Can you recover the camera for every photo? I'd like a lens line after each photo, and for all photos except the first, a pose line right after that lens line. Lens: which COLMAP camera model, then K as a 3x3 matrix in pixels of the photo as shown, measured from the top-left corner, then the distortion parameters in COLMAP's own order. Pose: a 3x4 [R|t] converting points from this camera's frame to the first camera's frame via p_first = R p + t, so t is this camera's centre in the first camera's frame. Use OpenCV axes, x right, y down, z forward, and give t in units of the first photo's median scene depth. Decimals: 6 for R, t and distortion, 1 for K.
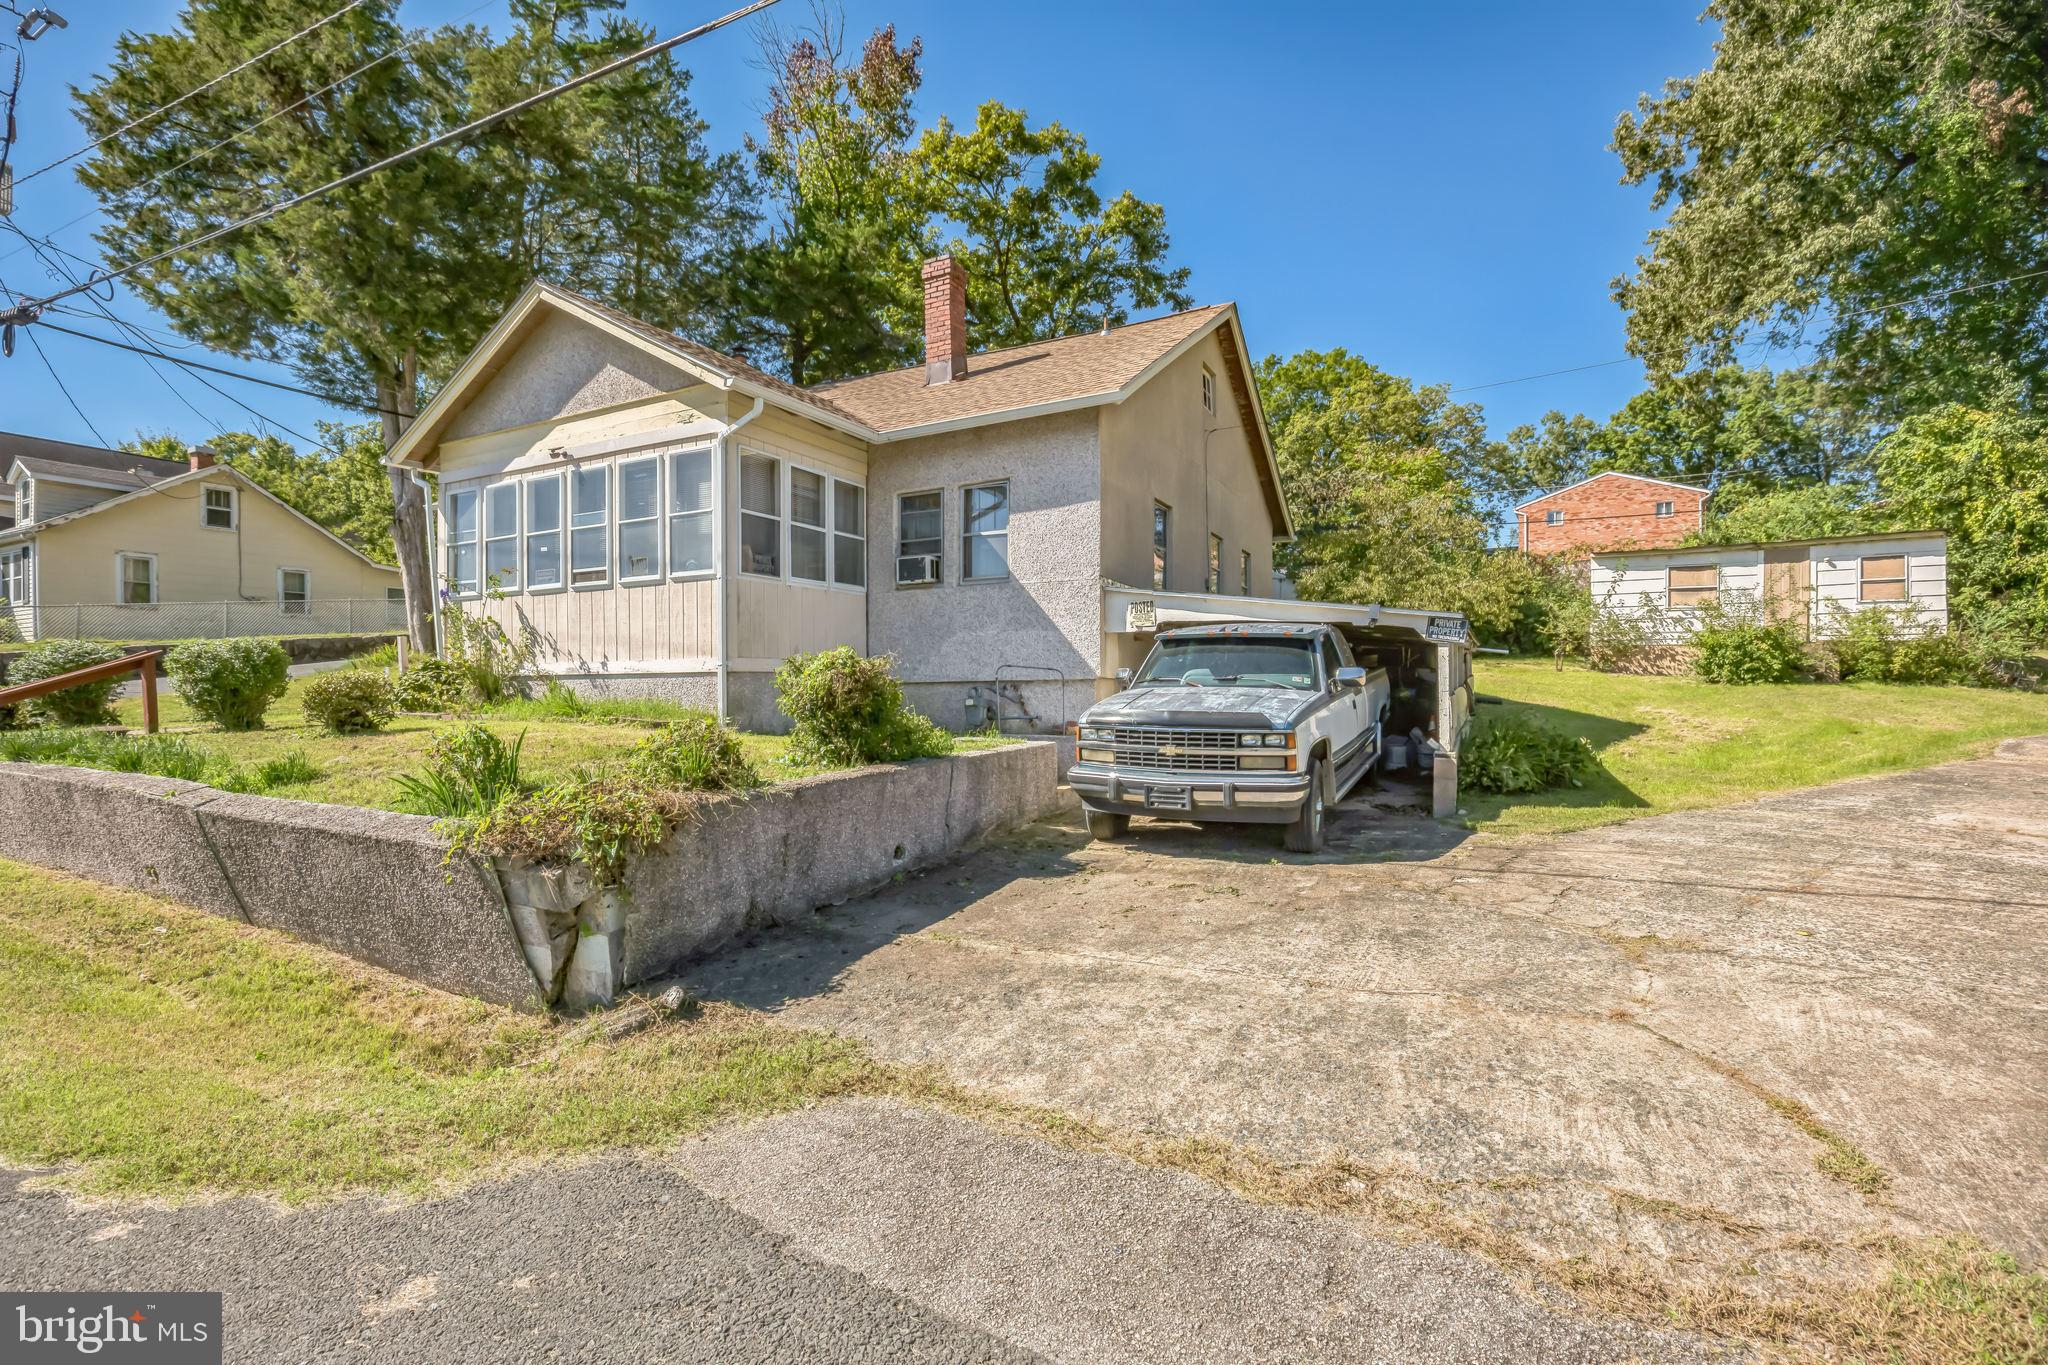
lens RADIAL K [[931.6, 0, 1022.8], [0, 931.6, 695.7], [0, 0, 1]] dist [-0.035133, 0.006995]
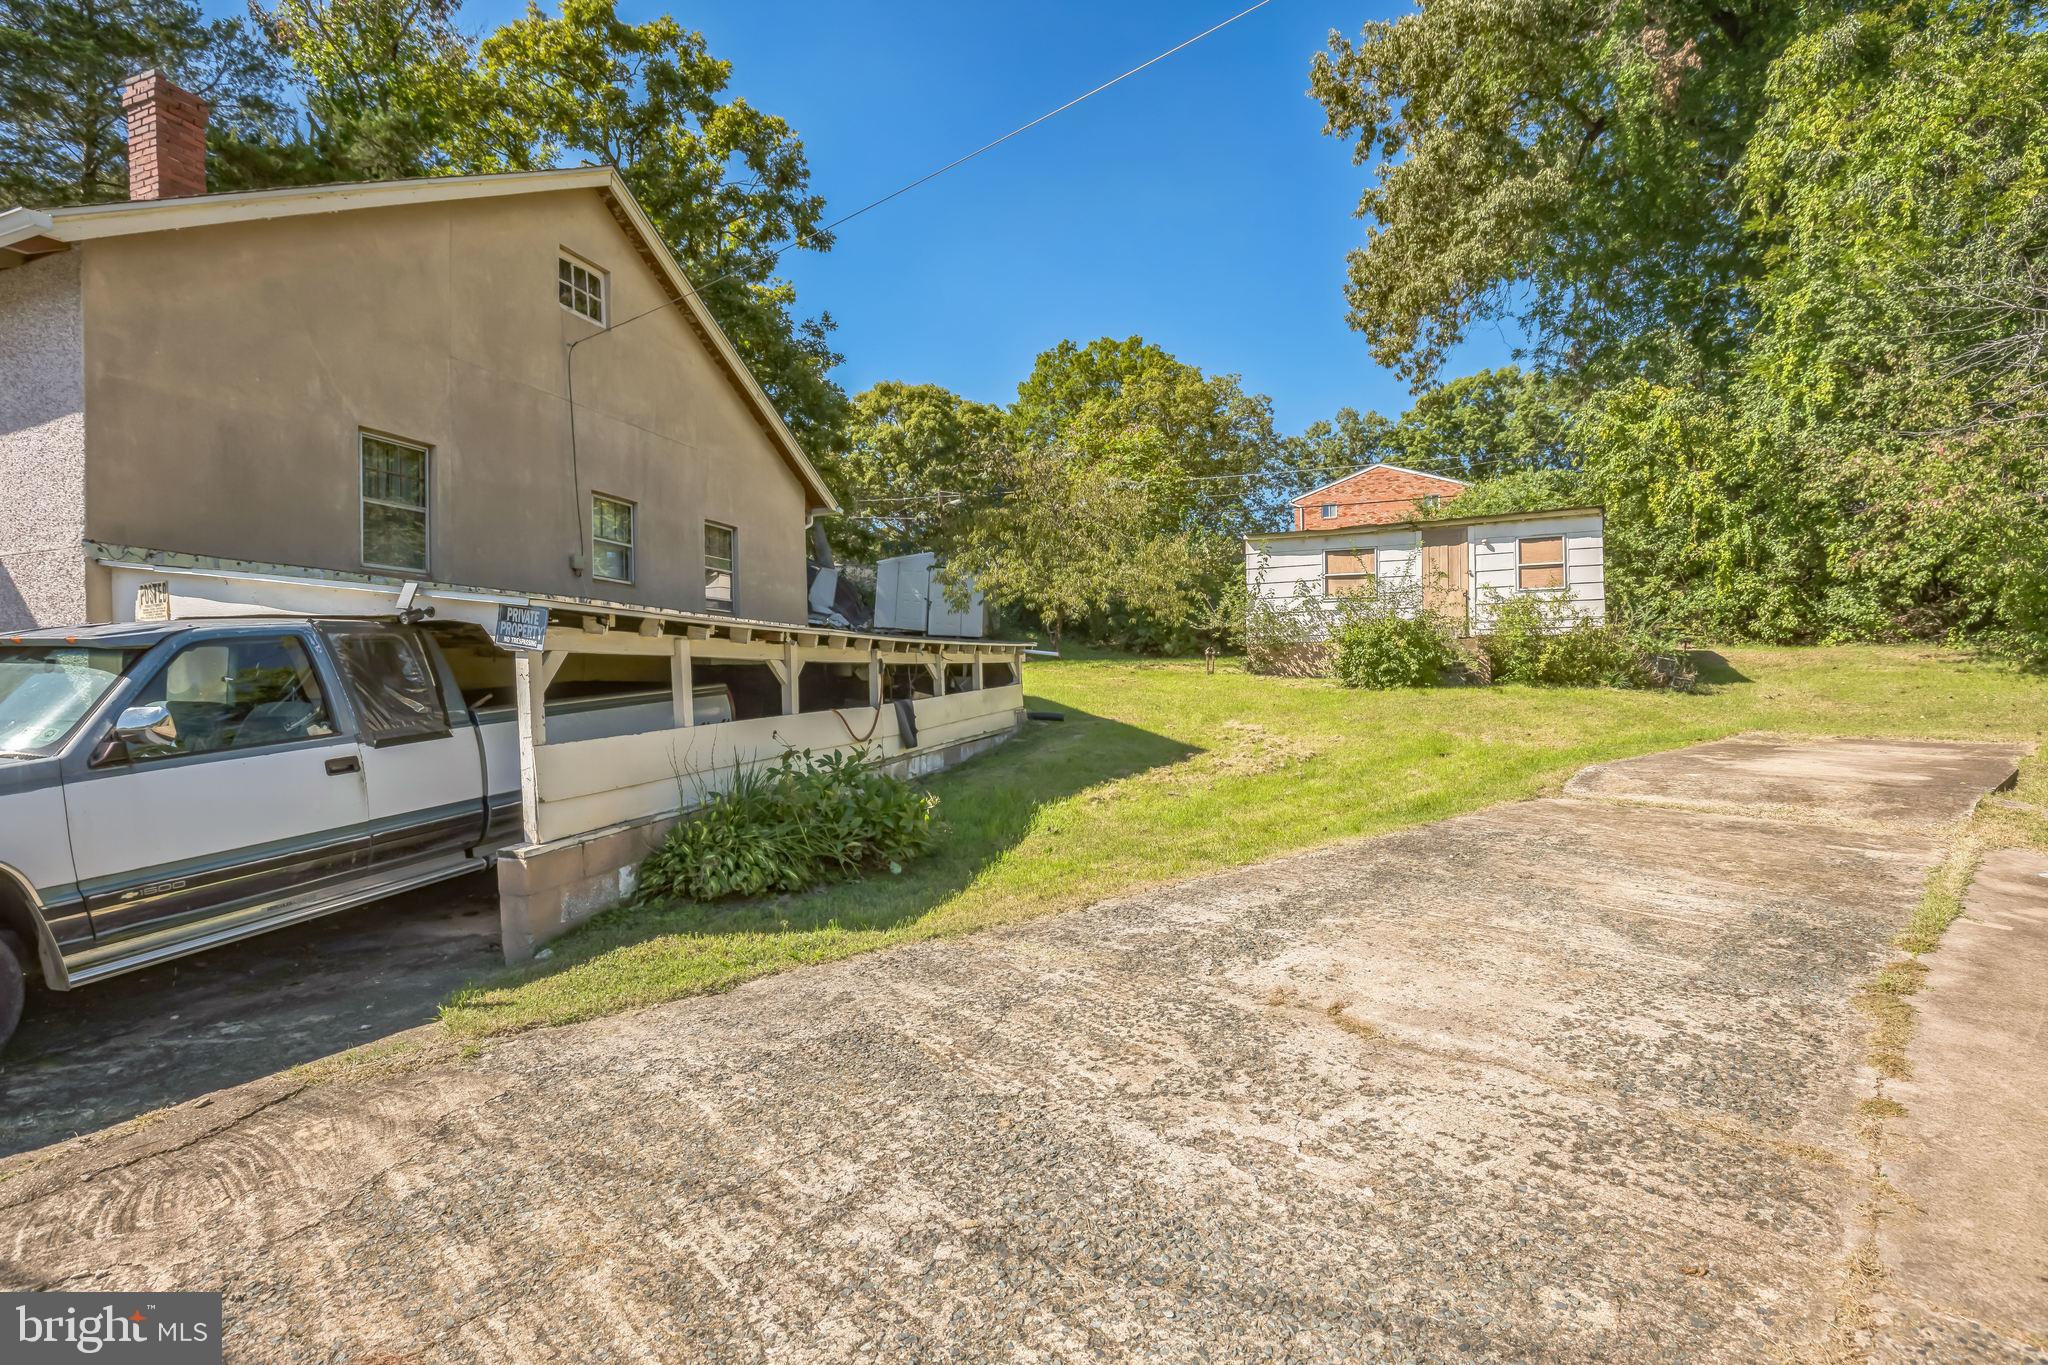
lens RADIAL K [[944.7, 0, 1026.3], [0, 944.7, 692.6], [0, 0, 1]] dist [-0.026291, -0.000237]
pose [[0.988215, -0.015419, 0.152292, 0.286877], [0.015704, 0.999876, -0.000670, -0.011264], [-0.152262, 0.003054, 0.988335, 0.168229]]
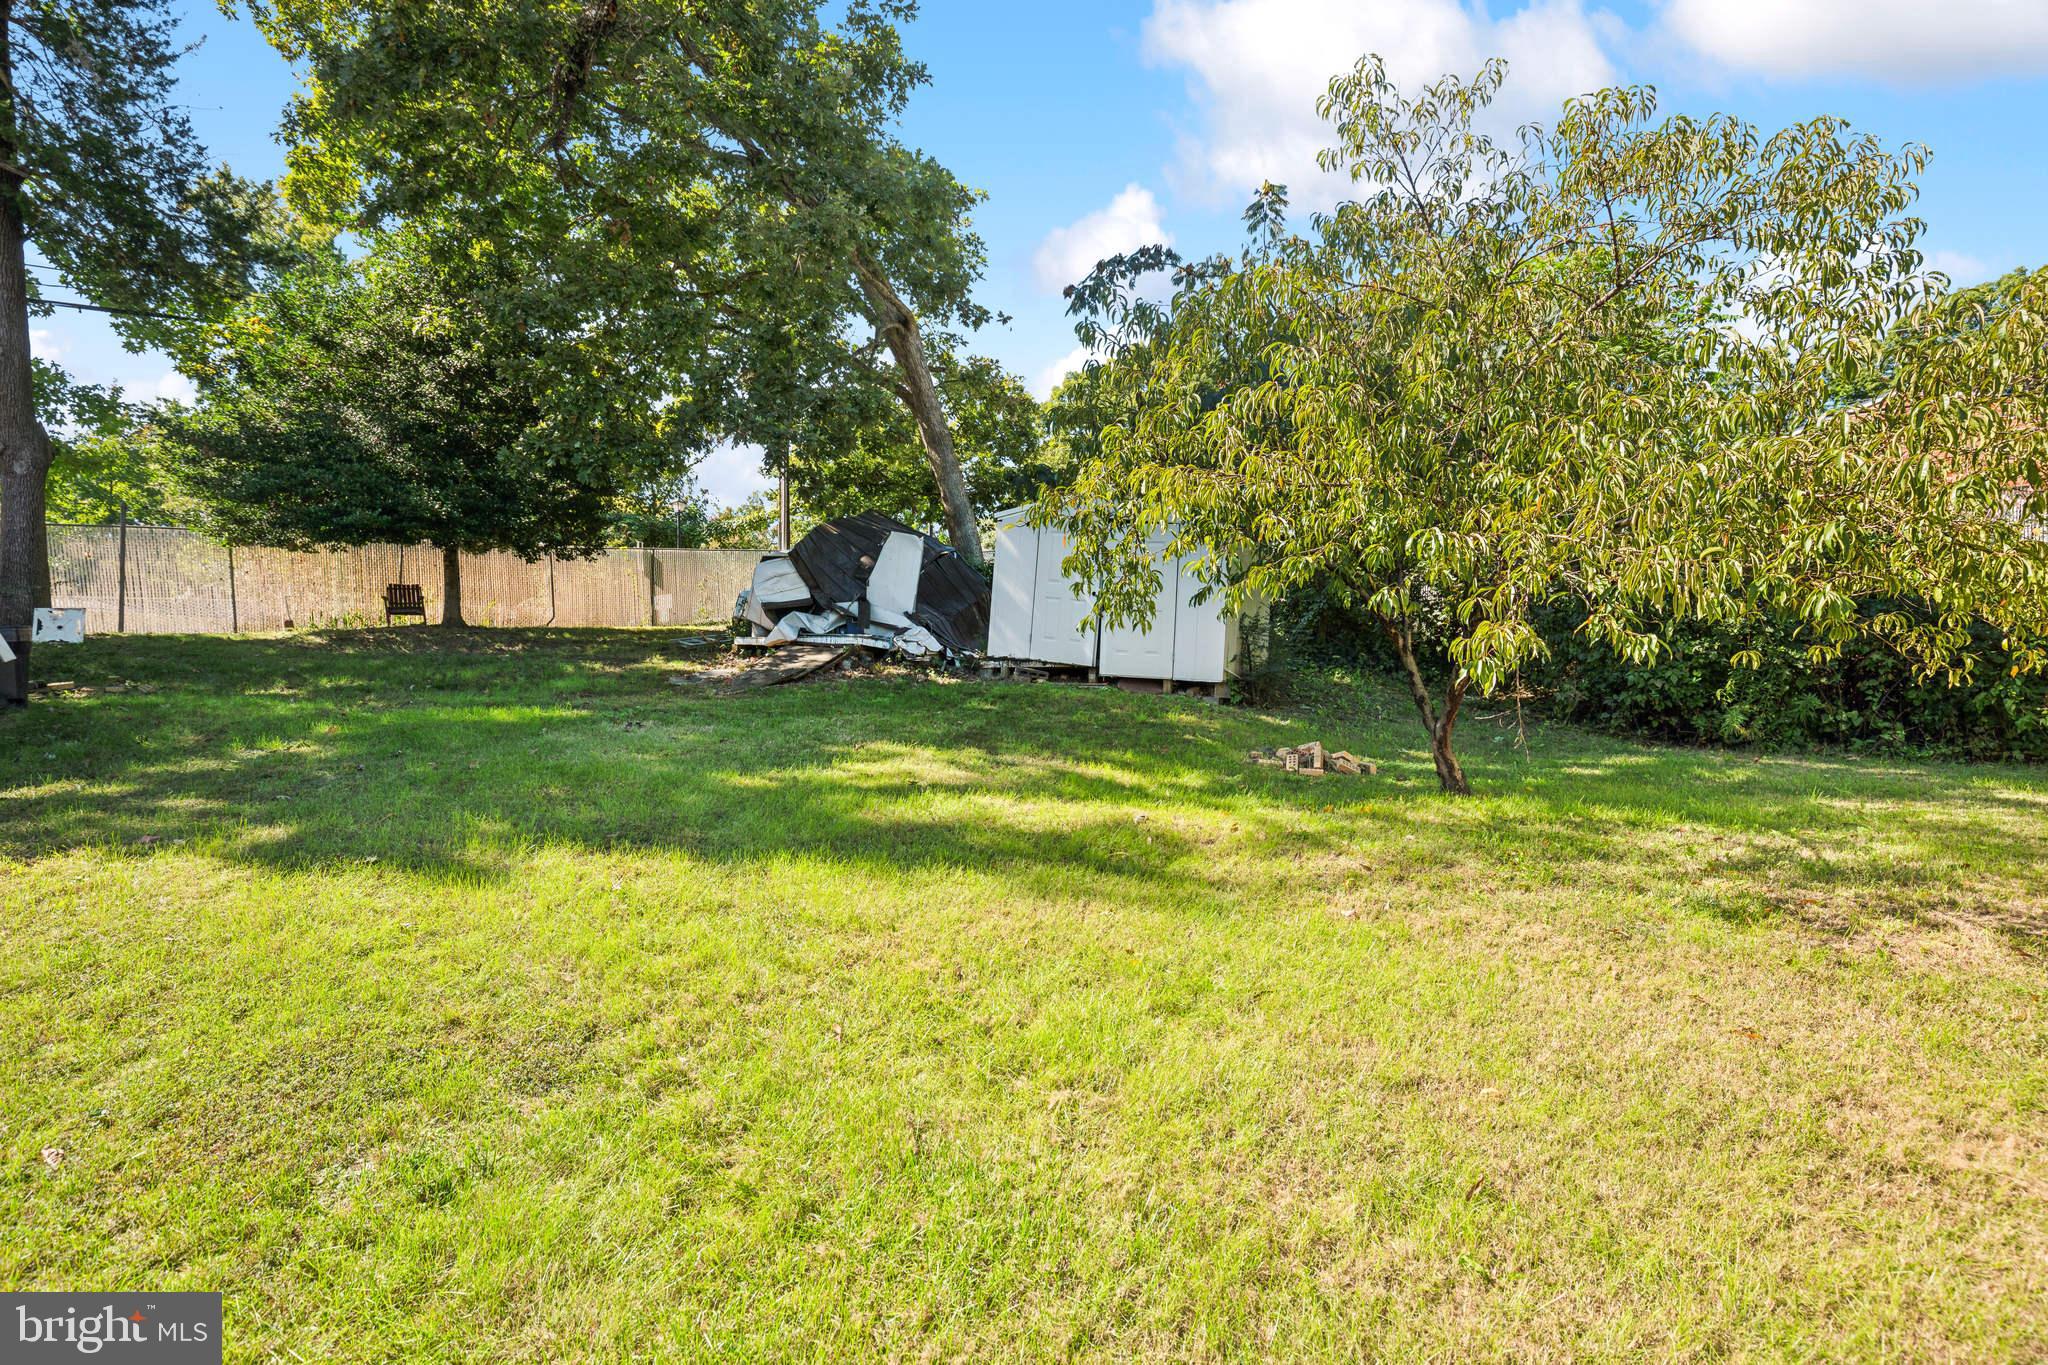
lens RADIAL K [[944.7, 0, 1026.3], [0, 944.7, 692.6], [0, 0, 1]] dist [-0.026291, -0.000237]
pose [[0.987826, 0.009125, -0.155294, 0.395638], [-0.010650, 0.999903, -0.008987, -0.076057], [0.155196, 0.010532, 0.987827, 0.884774]]
